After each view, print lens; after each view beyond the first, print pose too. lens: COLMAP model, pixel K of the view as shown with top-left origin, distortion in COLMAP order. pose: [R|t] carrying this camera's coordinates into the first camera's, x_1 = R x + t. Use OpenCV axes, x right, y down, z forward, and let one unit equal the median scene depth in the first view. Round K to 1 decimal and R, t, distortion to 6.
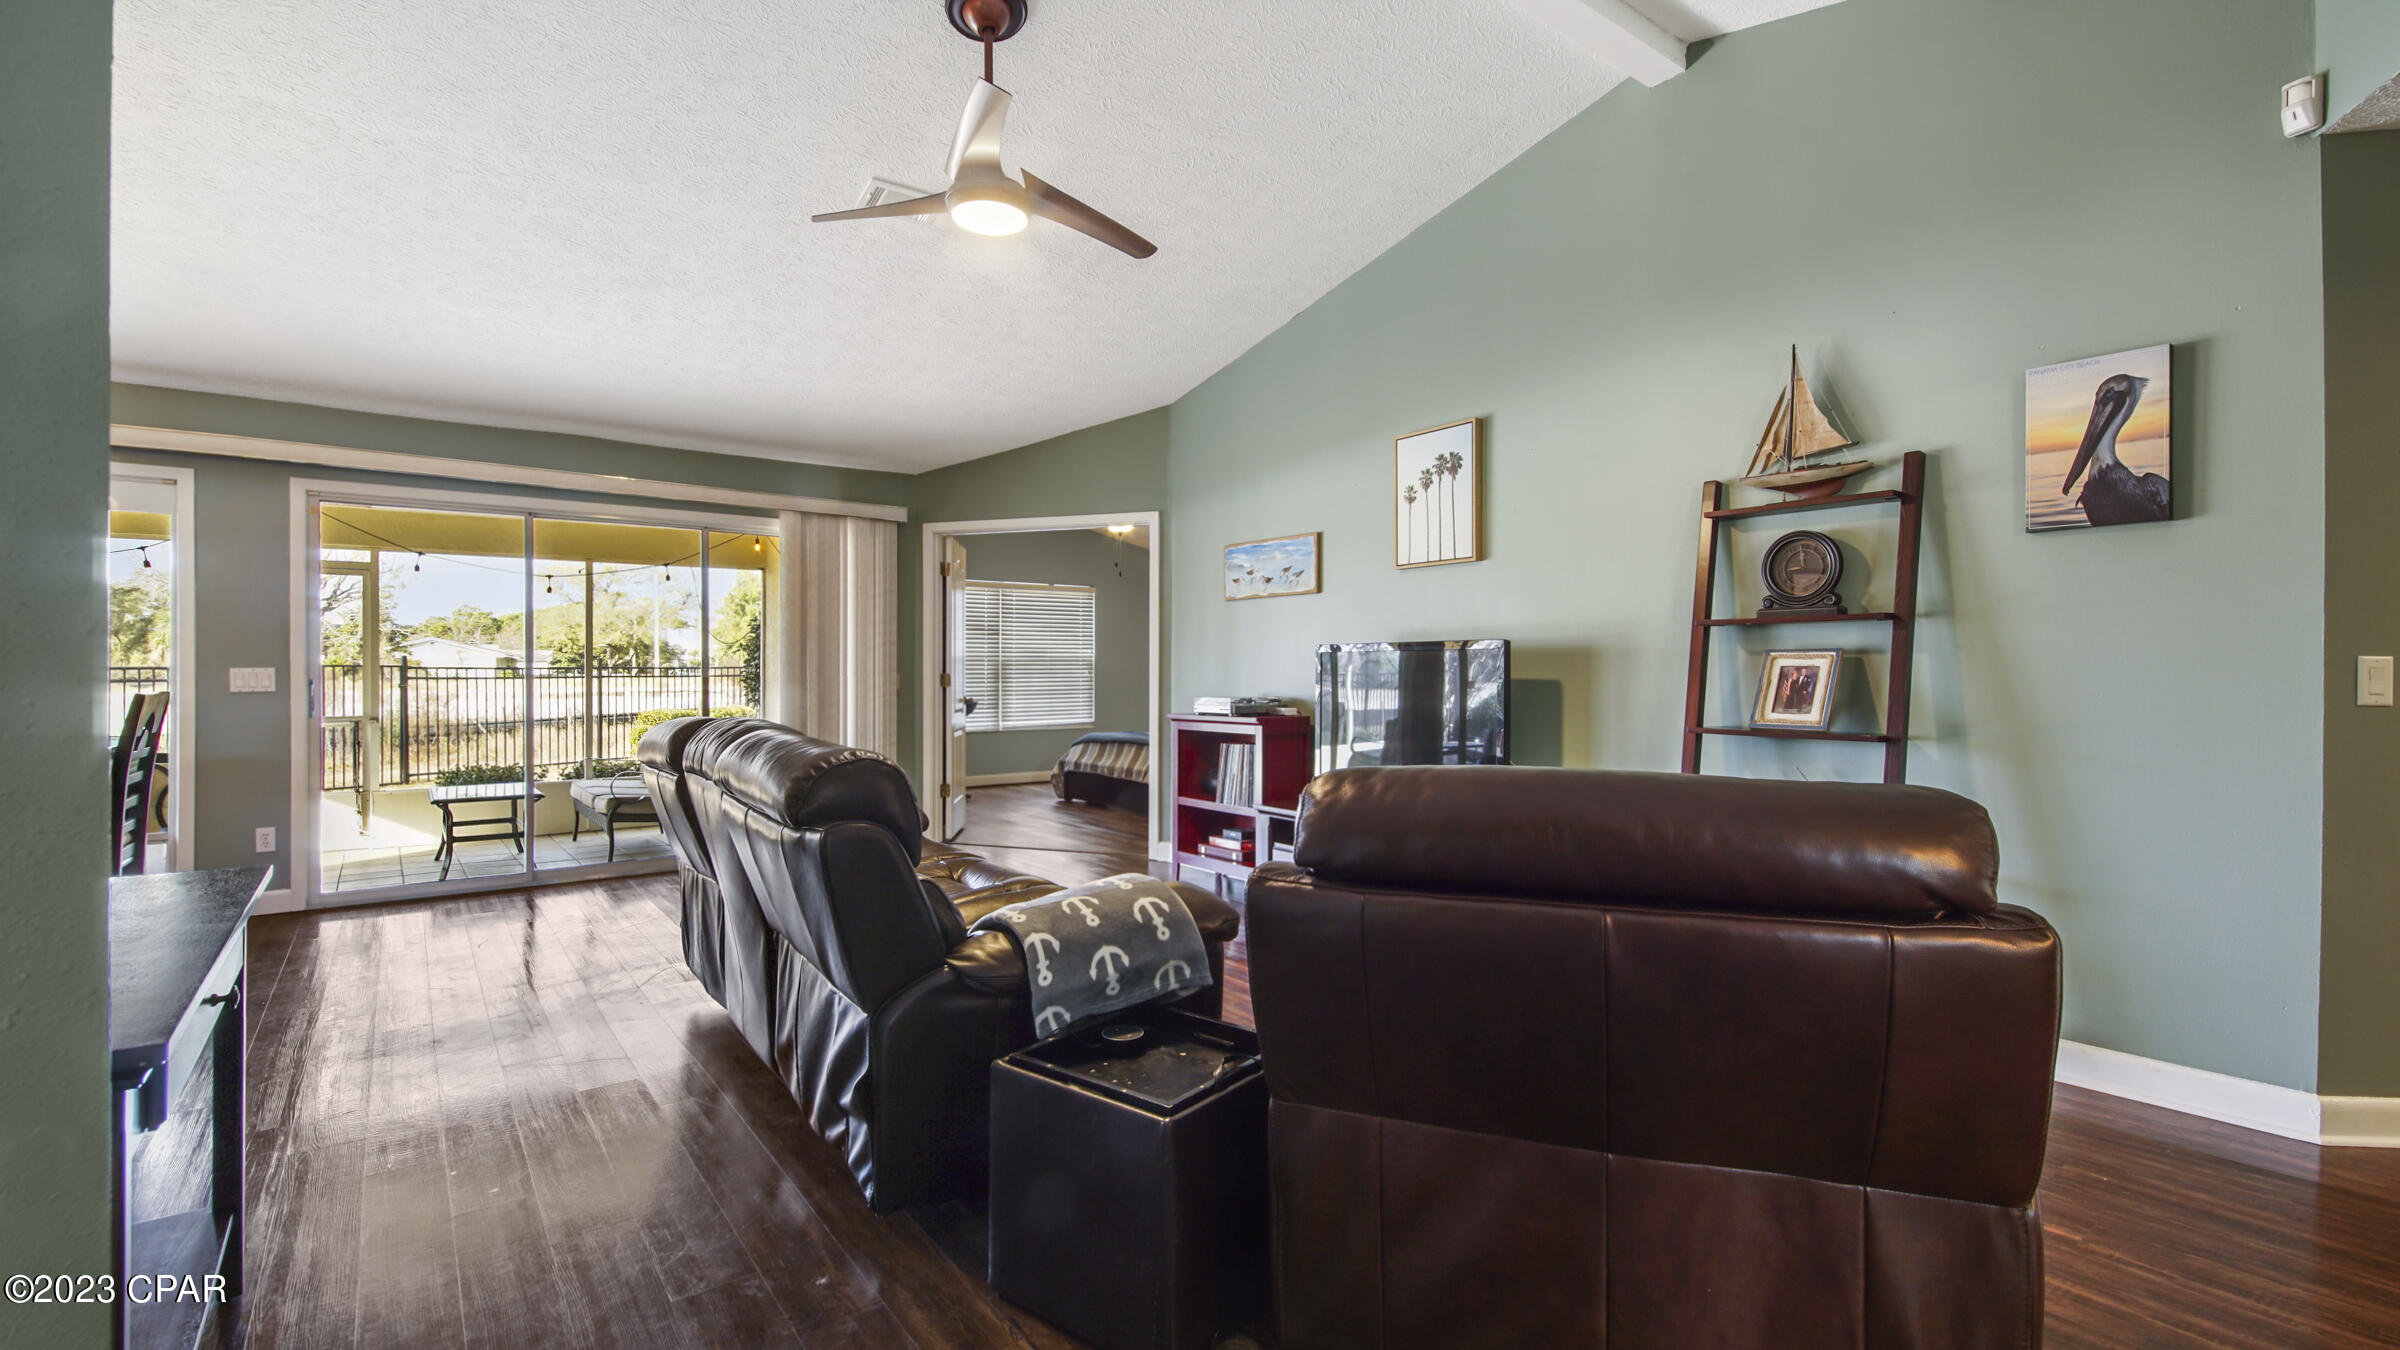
lens RADIAL K [[1056.6, 0, 1209.6], [0, 1056.6, 669.2], [0, 0, 1]] dist [0.013783, -0.004220]
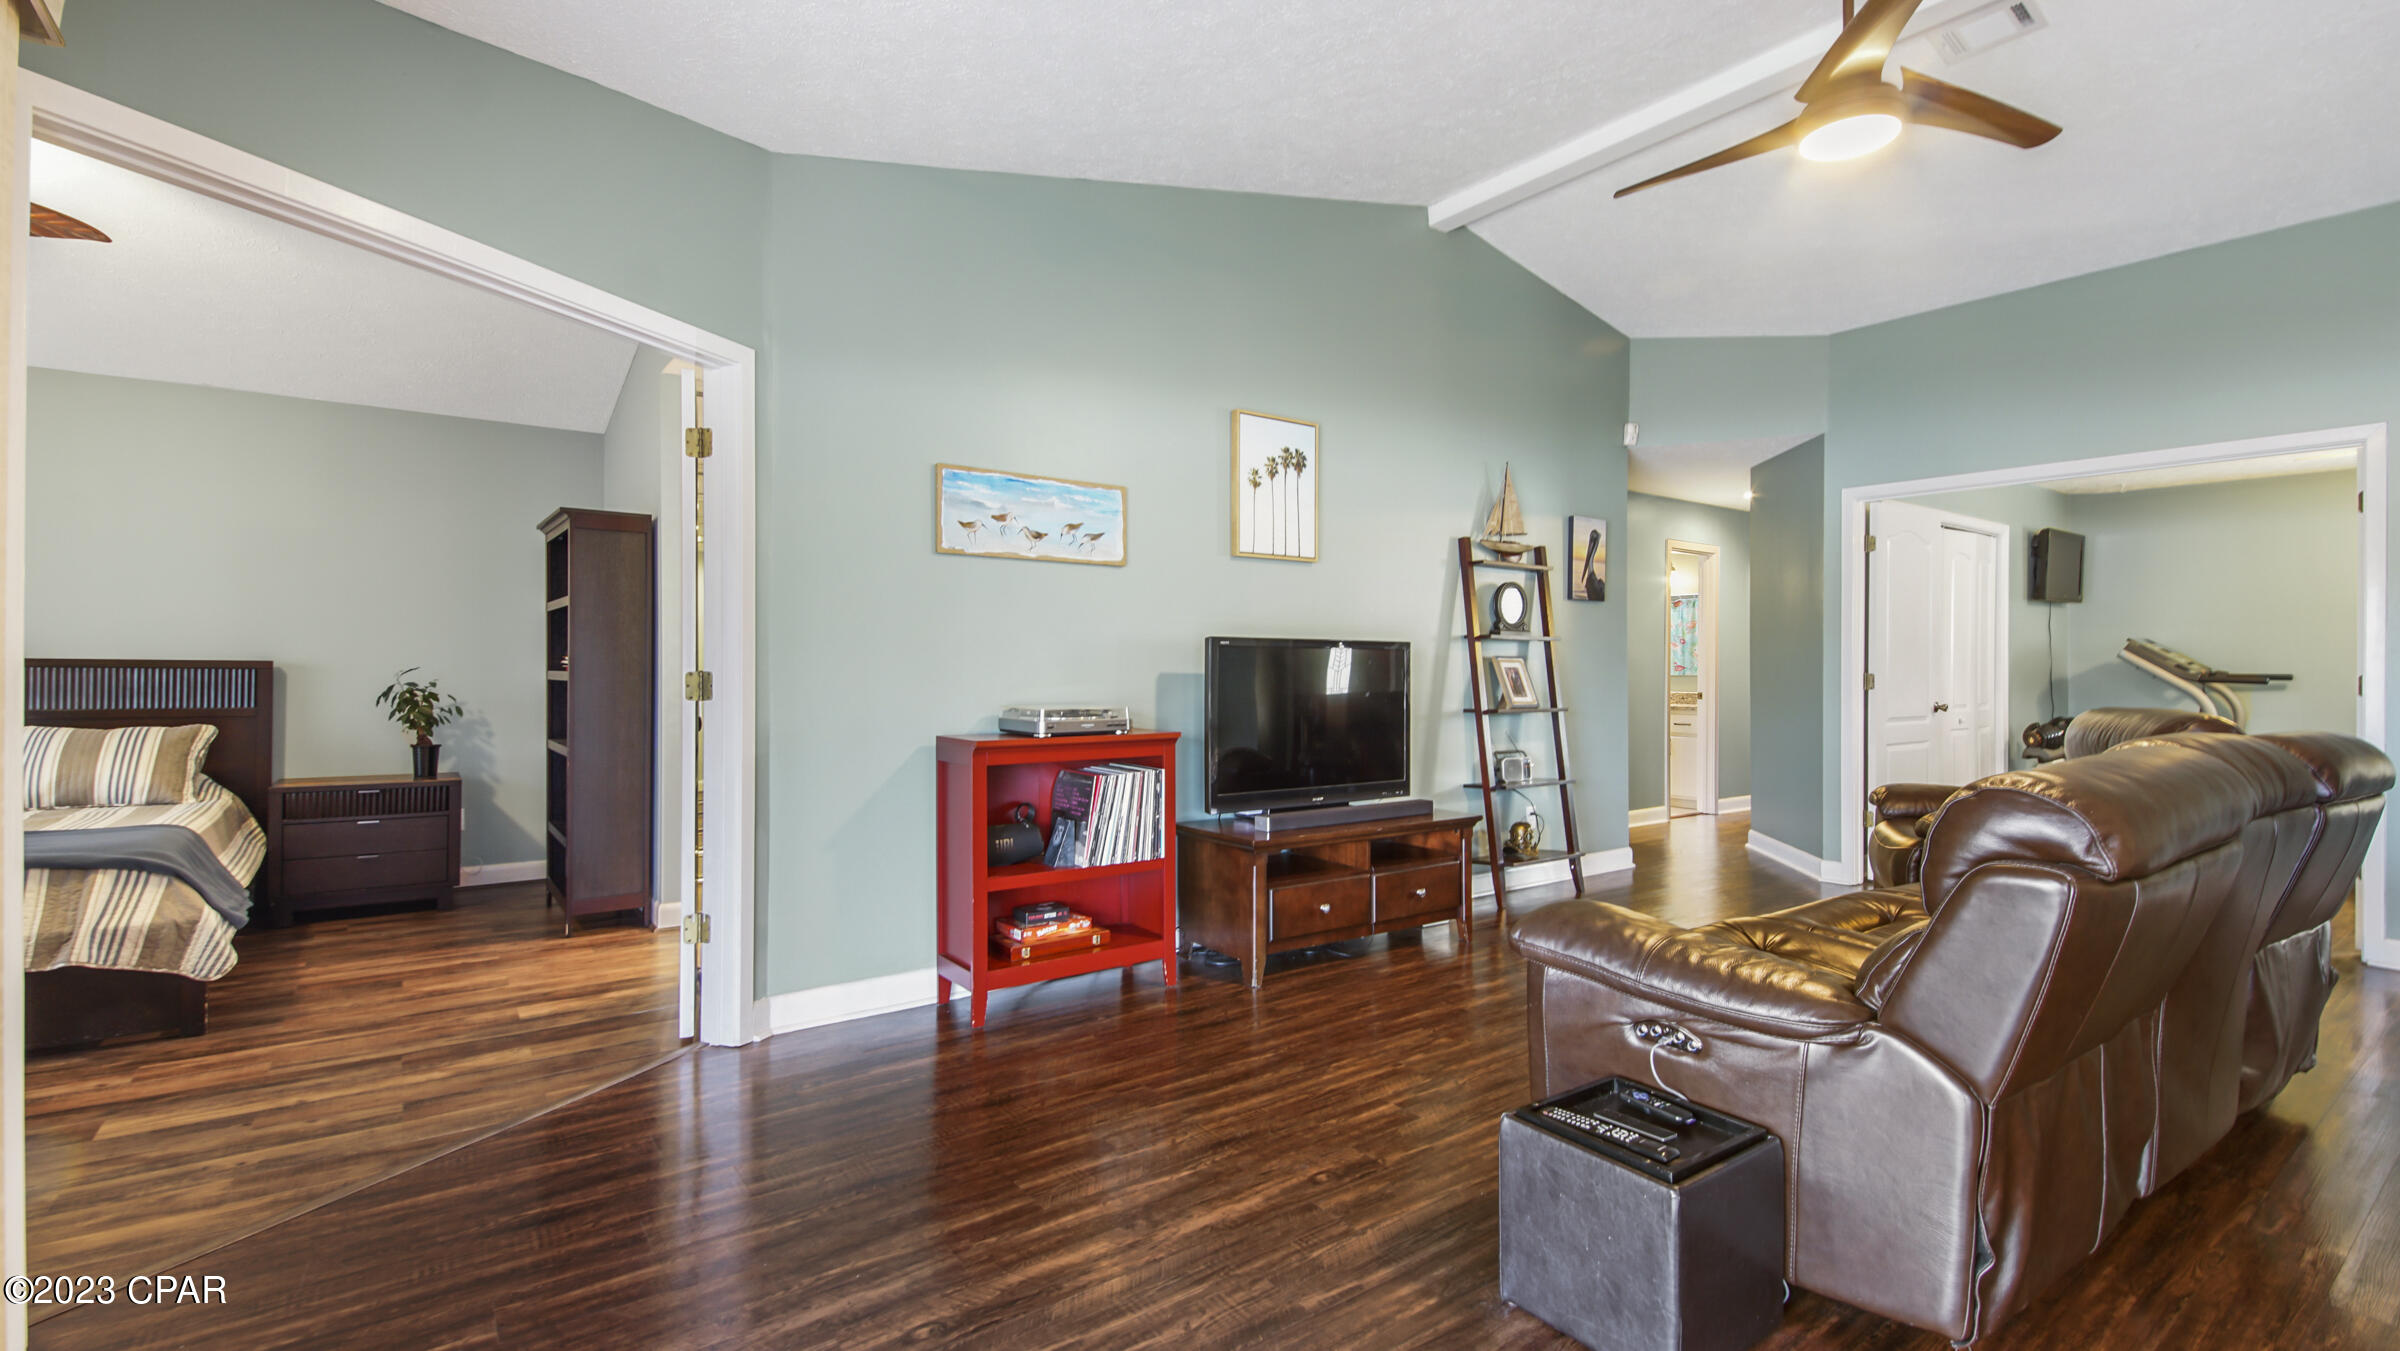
lens RADIAL K [[1056.6, 0, 1199.4], [0, 1056.6, 667.0], [0, 0, 1]] dist [0.013783, -0.004220]
pose [[0.015971, 0.000455, 0.999872, -0.548866], [-0.008555, 0.999963, -0.000319, 0.000085], [-0.999836, -0.008549, 0.015974, 0.773433]]
